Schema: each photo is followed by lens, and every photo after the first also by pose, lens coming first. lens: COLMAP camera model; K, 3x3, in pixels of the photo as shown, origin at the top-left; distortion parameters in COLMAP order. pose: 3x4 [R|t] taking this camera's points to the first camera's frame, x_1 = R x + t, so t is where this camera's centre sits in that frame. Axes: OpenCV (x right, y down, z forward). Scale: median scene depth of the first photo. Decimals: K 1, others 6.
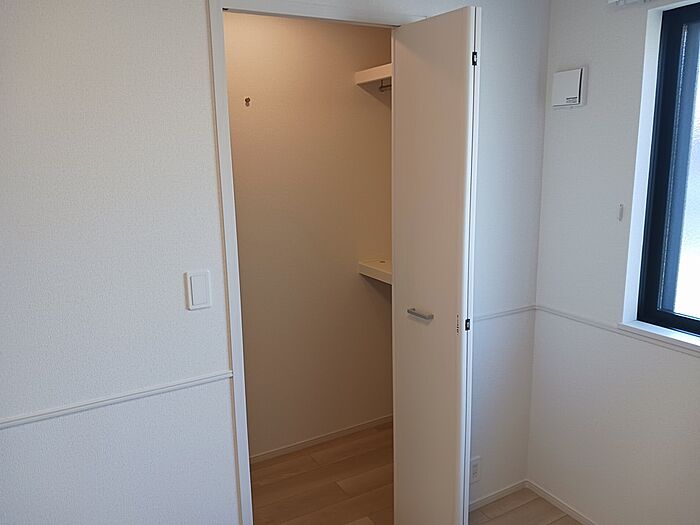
lens RADIAL K [[543.4, 0, 350.0], [0, 543.4, 262.5], [0, 0, 1]] dist [0.000903, -0.002233]
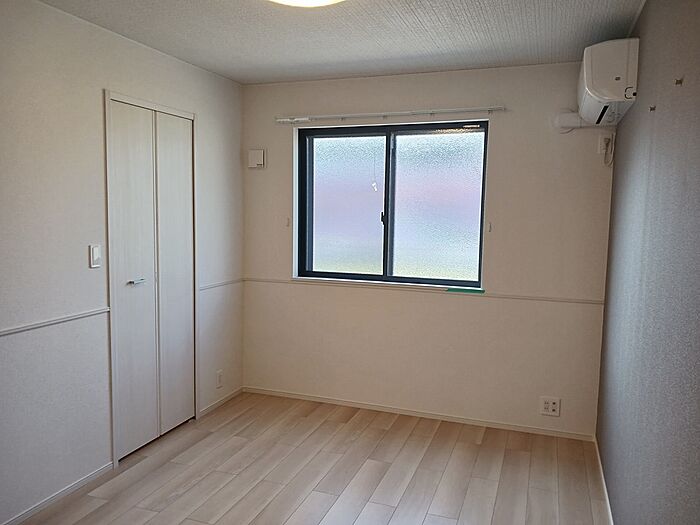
lens RADIAL K [[543.4, 0, 350.0], [0, 543.4, 262.5], [0, 0, 1]] dist [0.000903, -0.002233]
pose [[0.758842, -0.027868, 0.650679, -0.623718], [0.092645, 0.993543, -0.065492, 0.202710], [-0.644652, 0.109981, 0.756524, -0.637330]]
